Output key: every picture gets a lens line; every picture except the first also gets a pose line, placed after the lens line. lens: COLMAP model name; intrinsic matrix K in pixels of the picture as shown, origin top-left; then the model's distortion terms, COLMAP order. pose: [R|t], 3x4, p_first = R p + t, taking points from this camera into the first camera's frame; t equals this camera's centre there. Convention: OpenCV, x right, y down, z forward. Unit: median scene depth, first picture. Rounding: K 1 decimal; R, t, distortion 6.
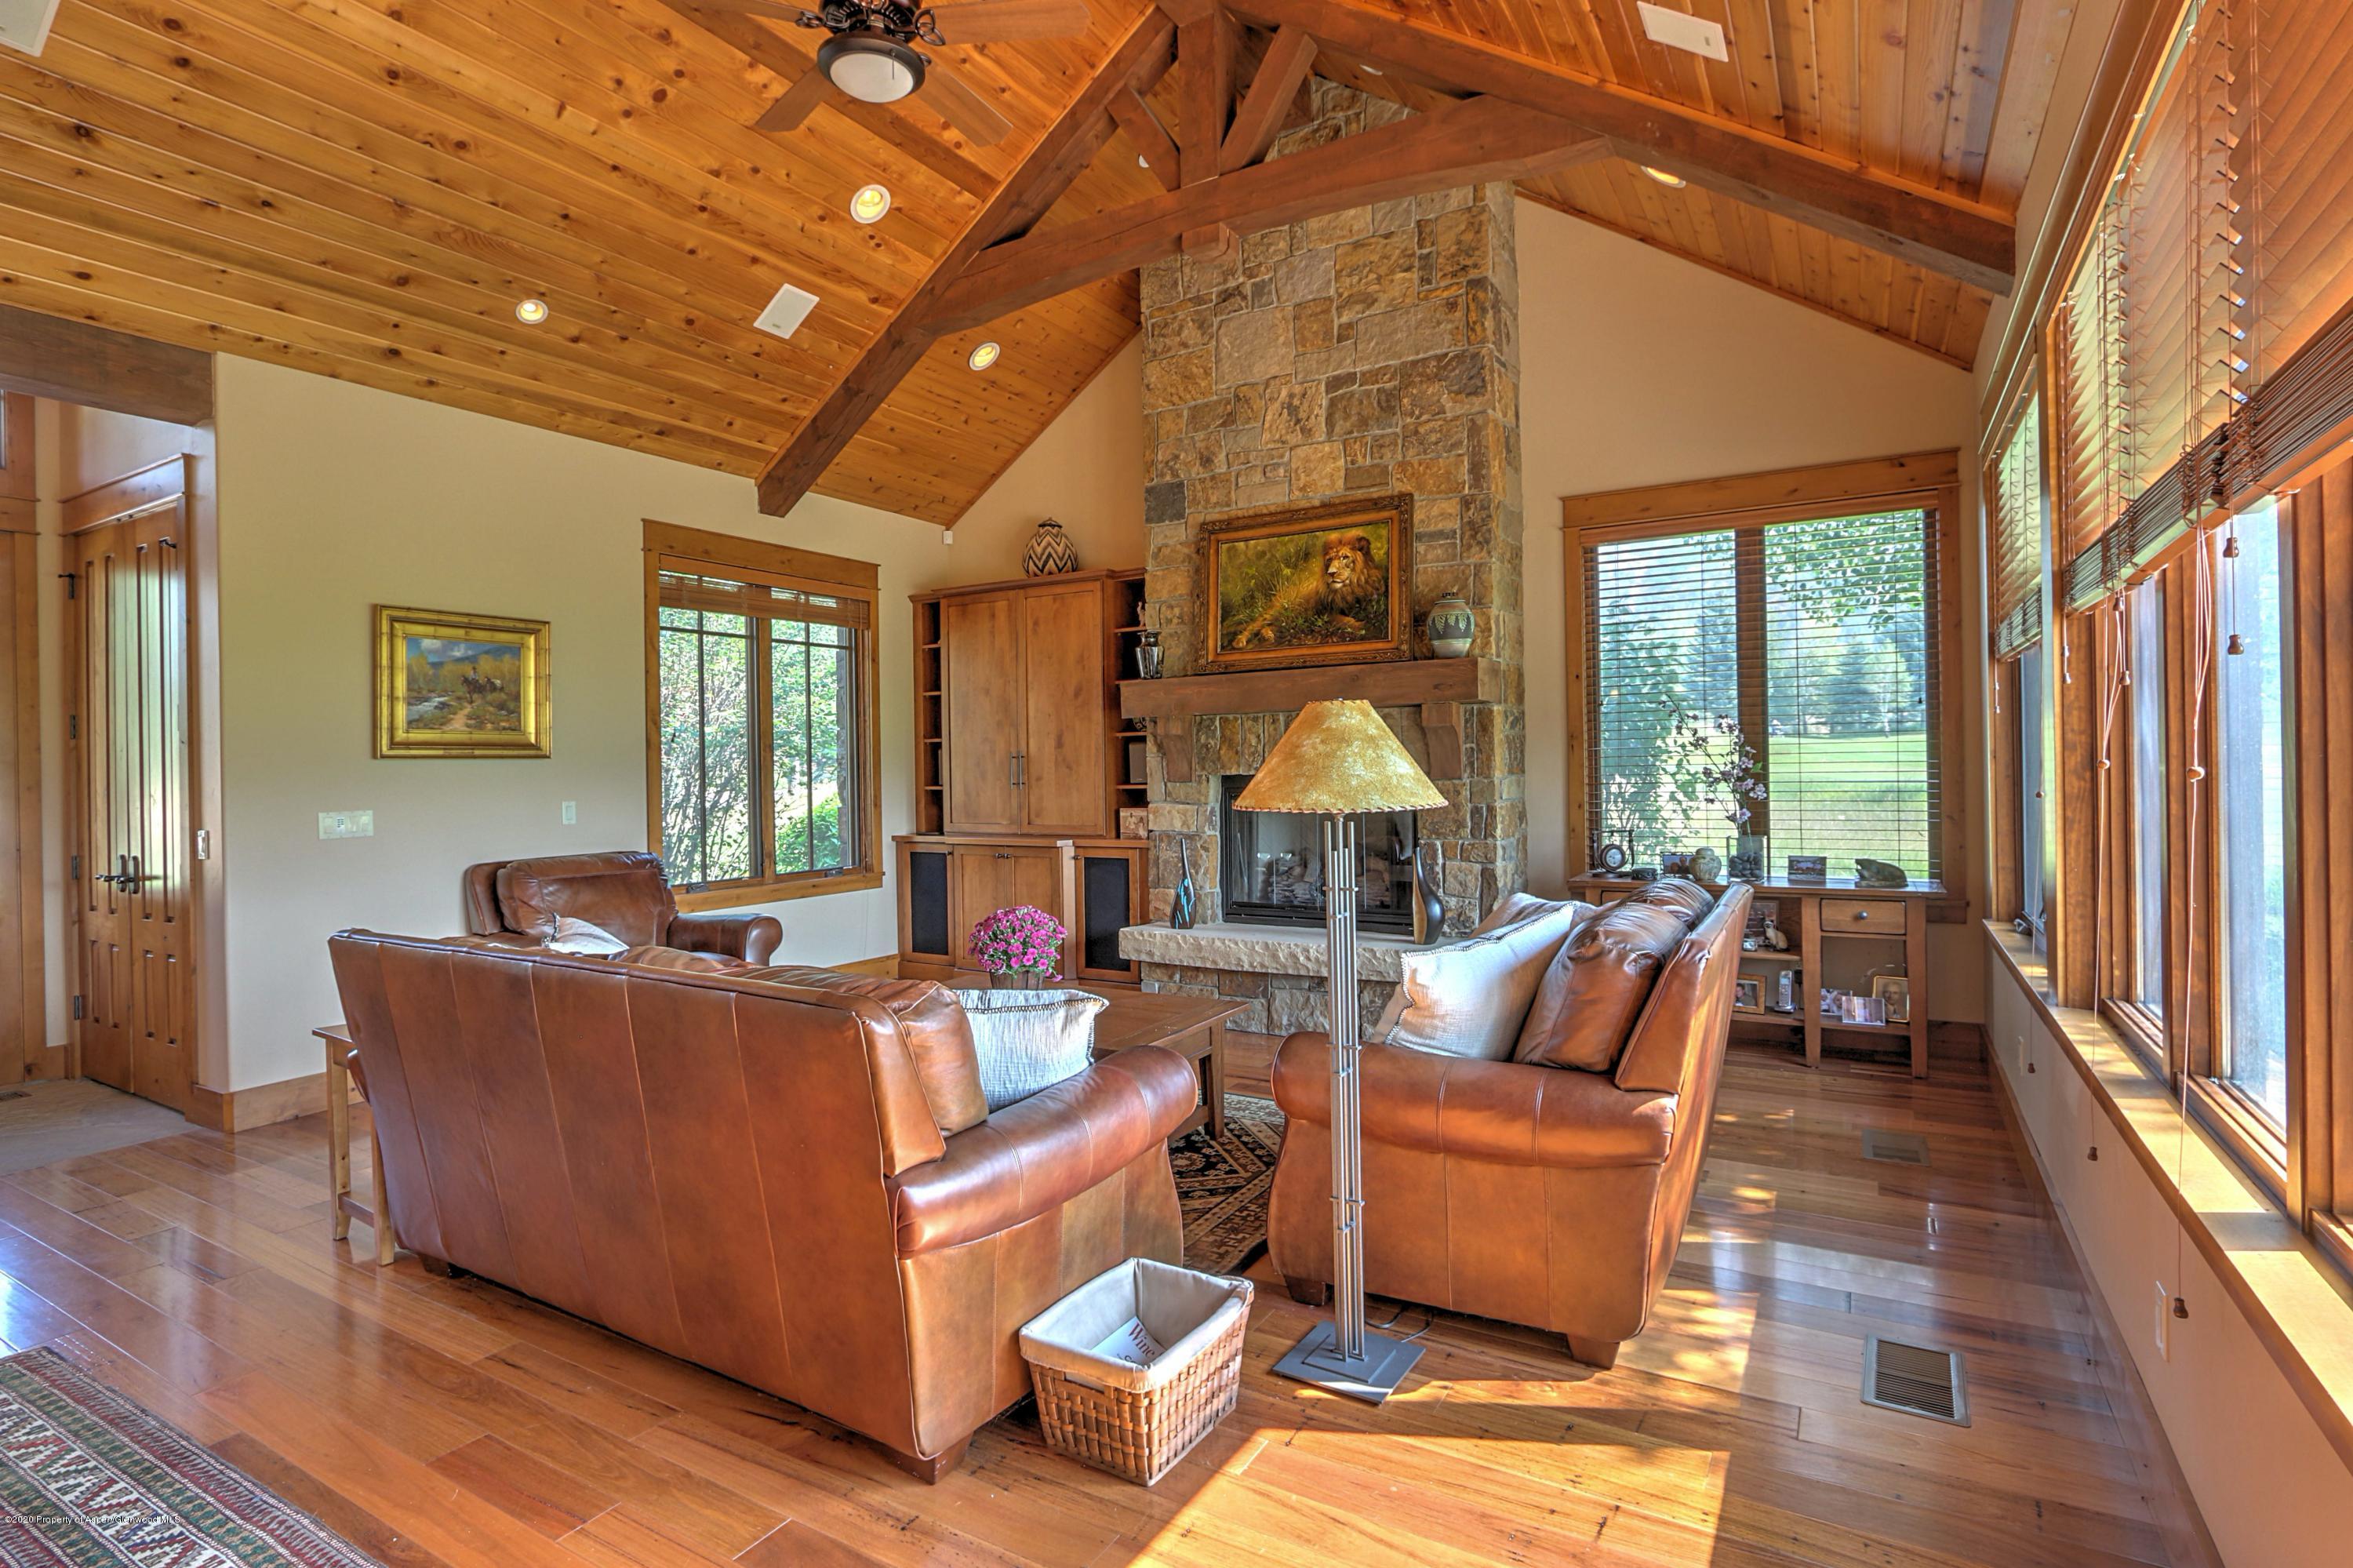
lens RADIAL K [[1156.6, 0, 1171.7], [0, 1156.6, 762.2], [0, 0, 1]] dist [-0.017241, 0.000638]
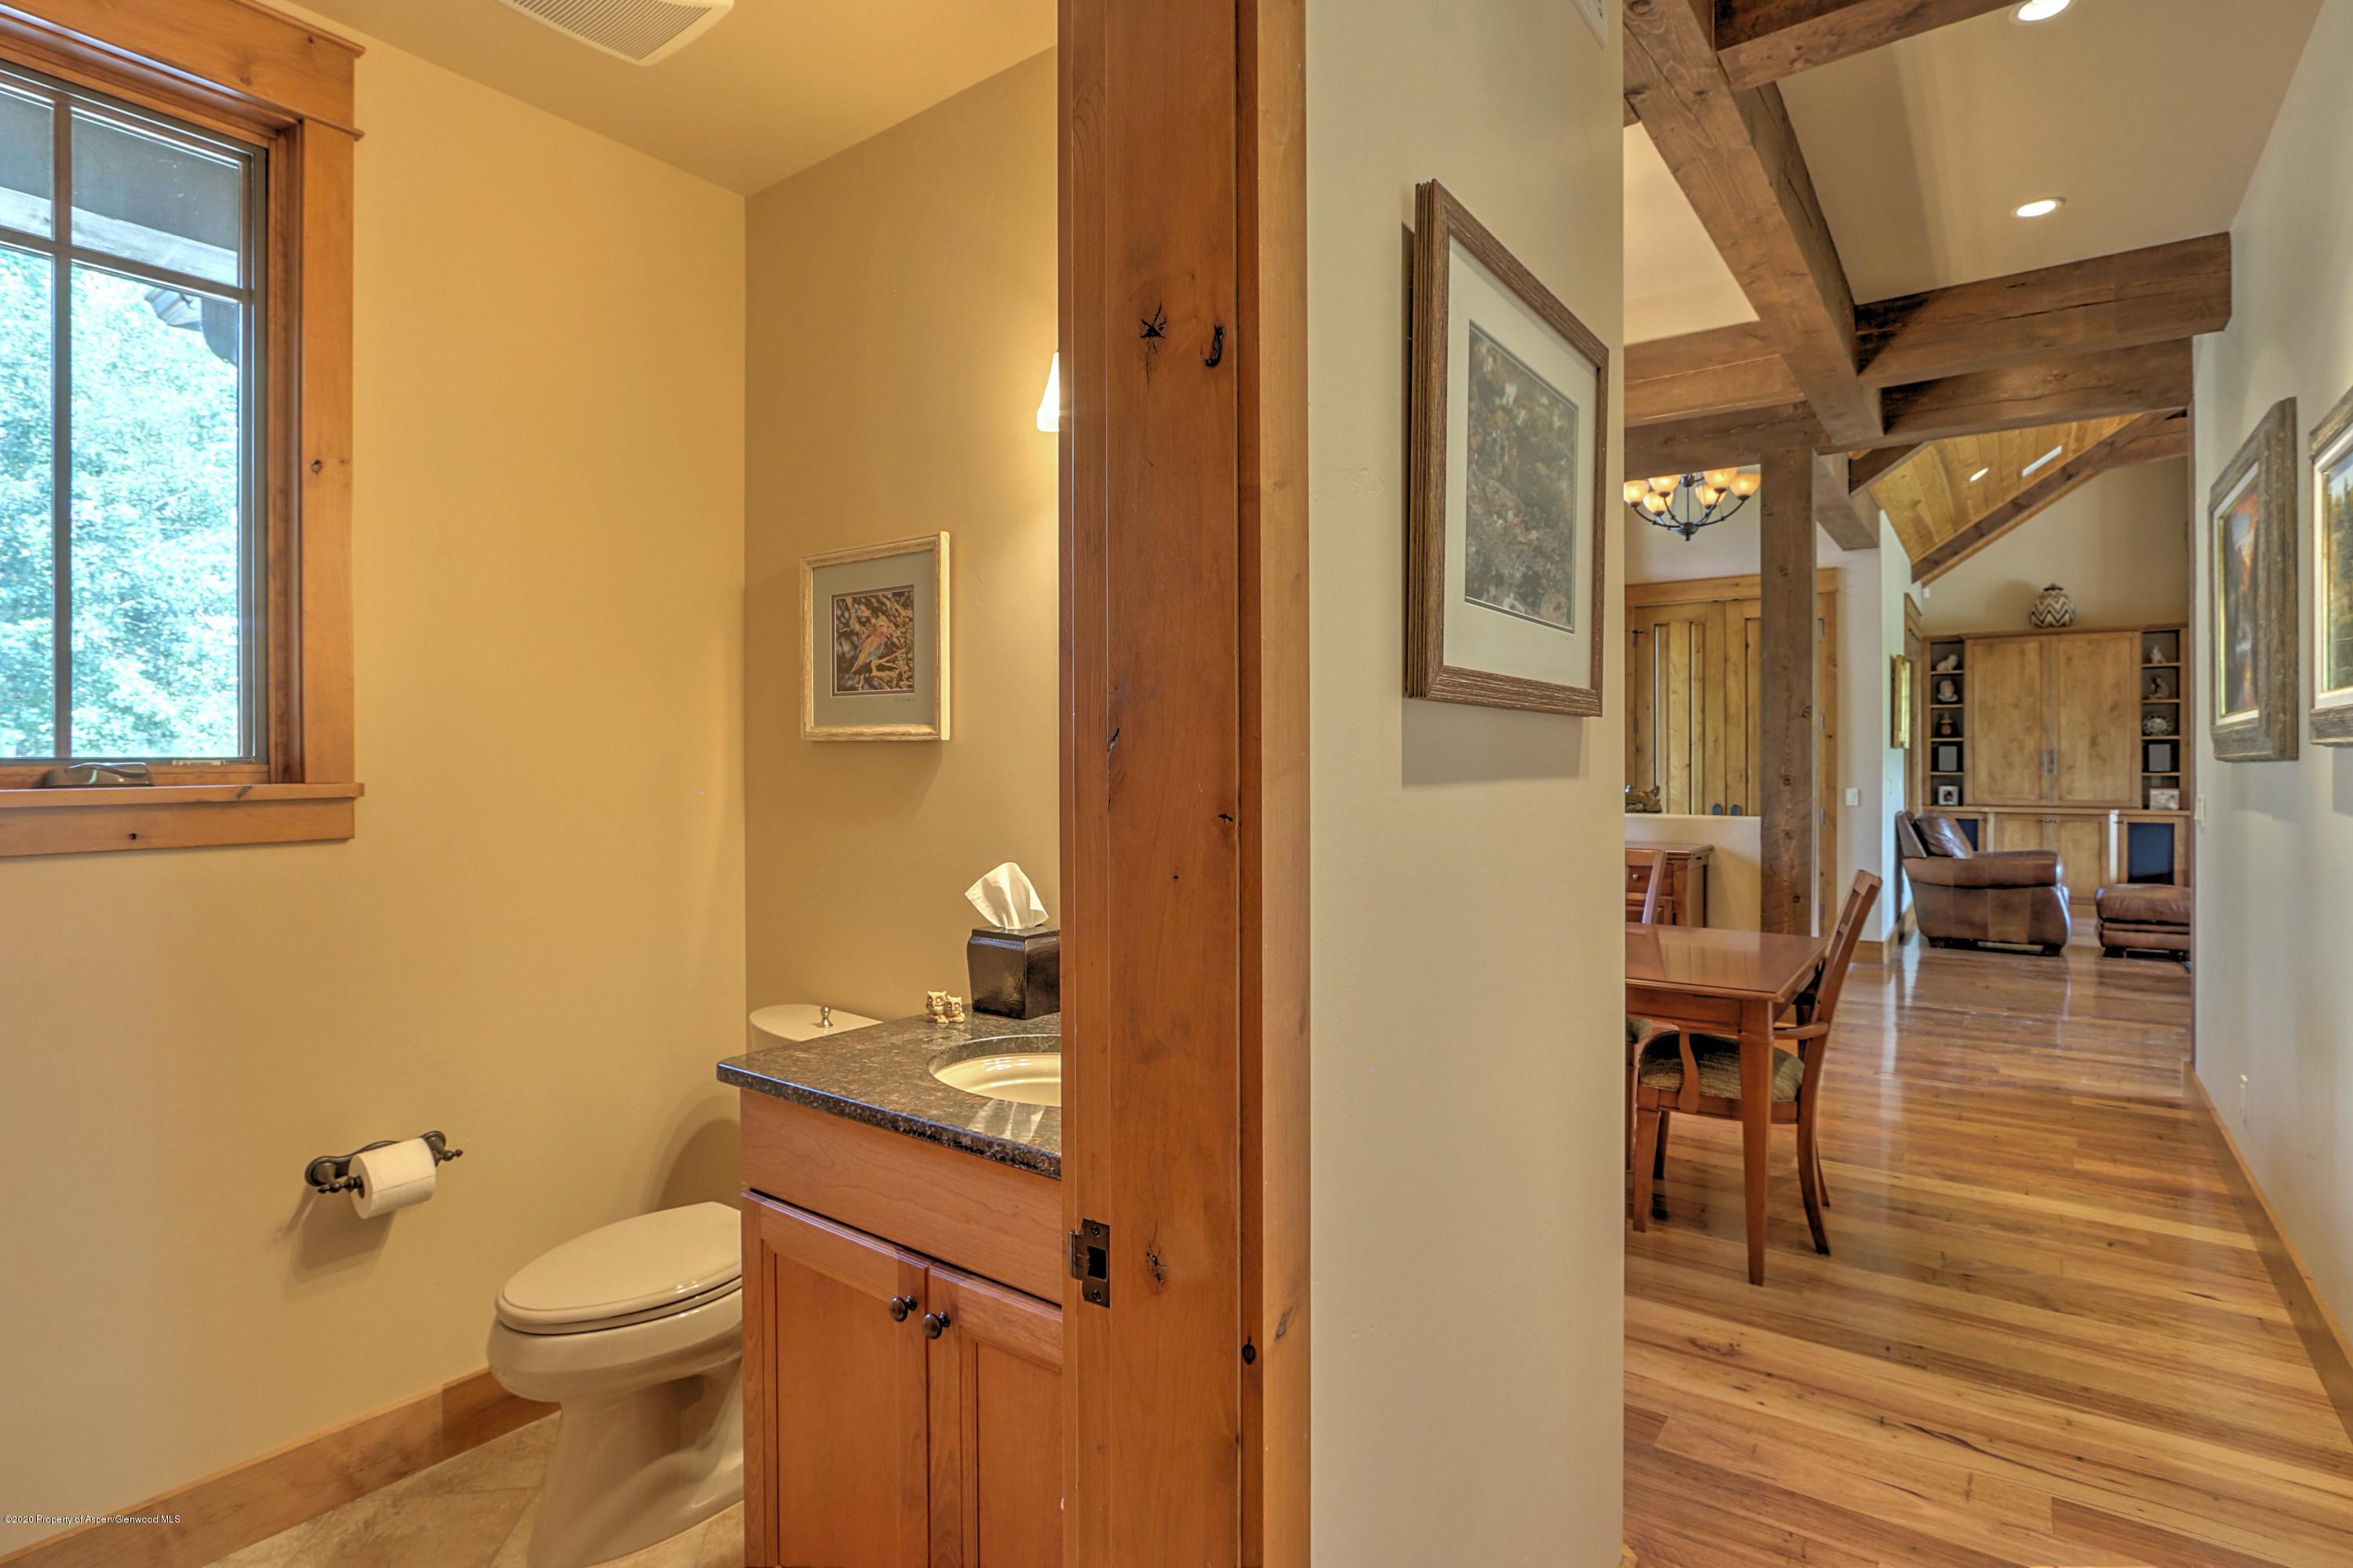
lens RADIAL K [[1156.6, 0, 1168.1], [0, 1156.6, 761.8], [0, 0, 1]] dist [-0.017241, 0.000638]
pose [[0.993989, 0.015954, -0.108308, -1.220458], [-0.015904, 0.999873, 0.001329, 0.025951], [0.108316, 0.000402, 0.994116, -0.602450]]
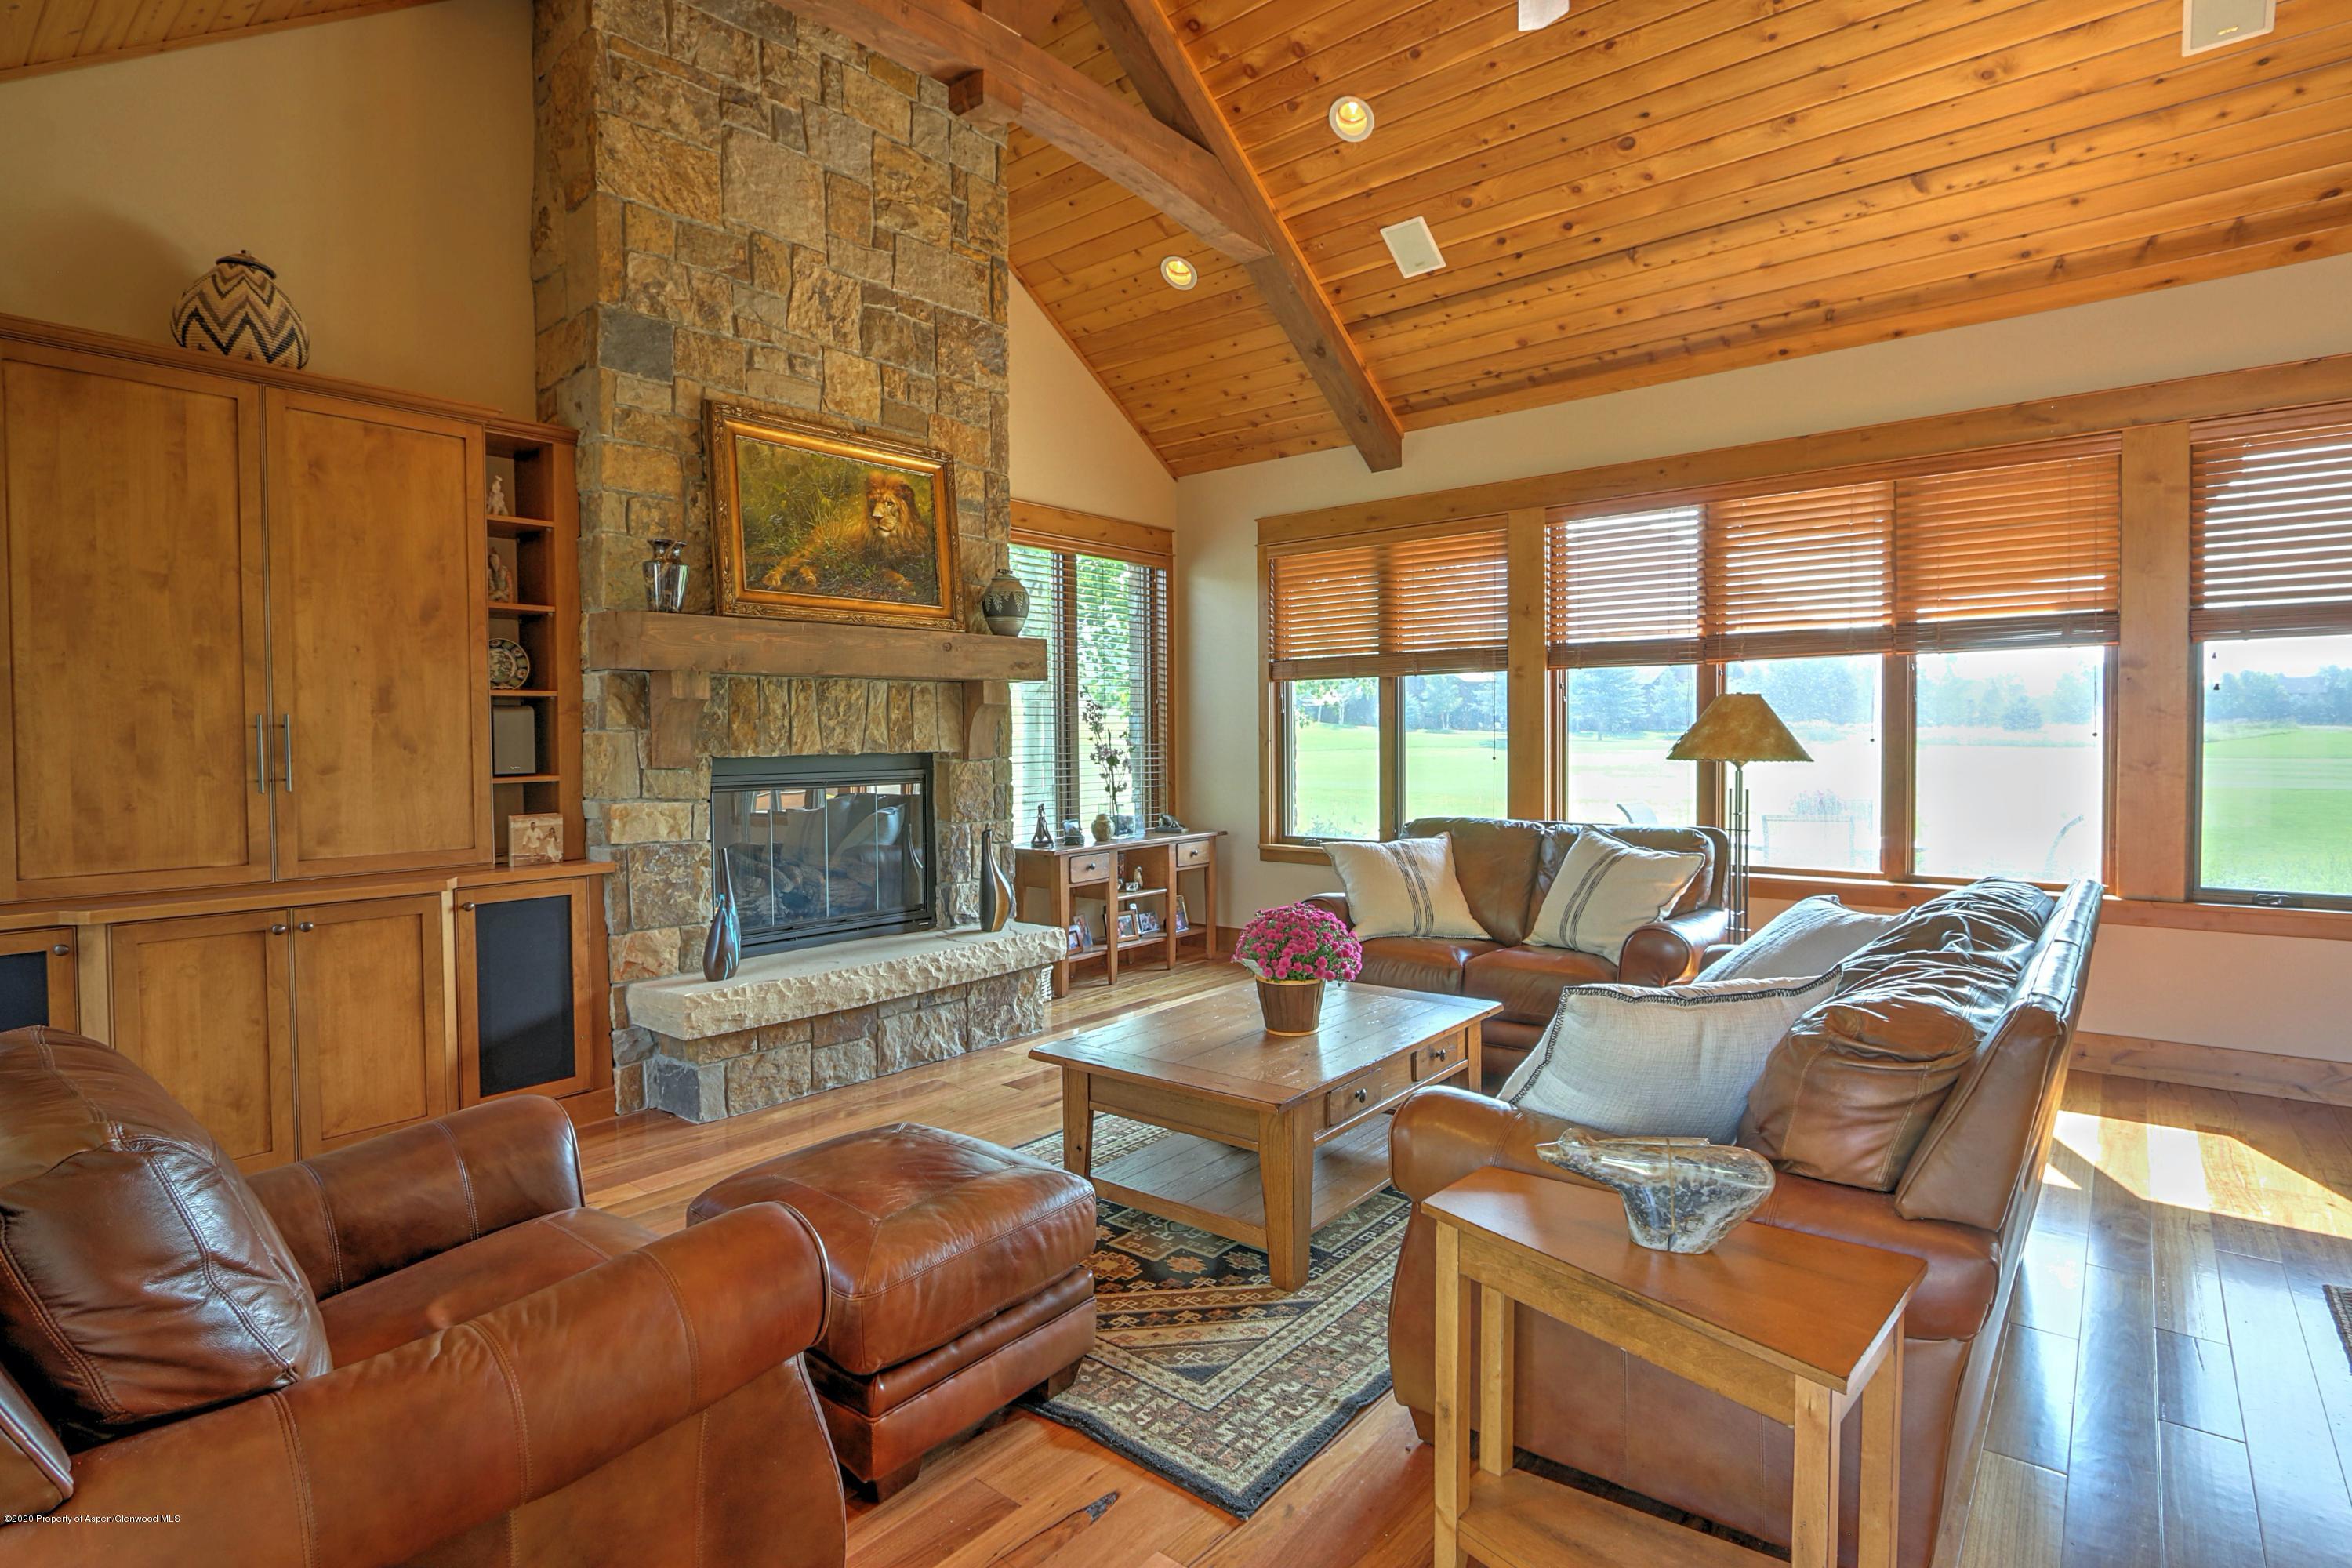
lens RADIAL K [[1156.0, 0, 1183.1], [0, 1156.0, 770.7], [0, 0, 1]] dist [-0.017241, 0.000638]
pose [[0.157926, -0.009237, 0.987408, -0.633023], [0.009194, 0.999927, 0.007883, 0.016130], [-0.987408, 0.007834, 0.158000, 0.621019]]
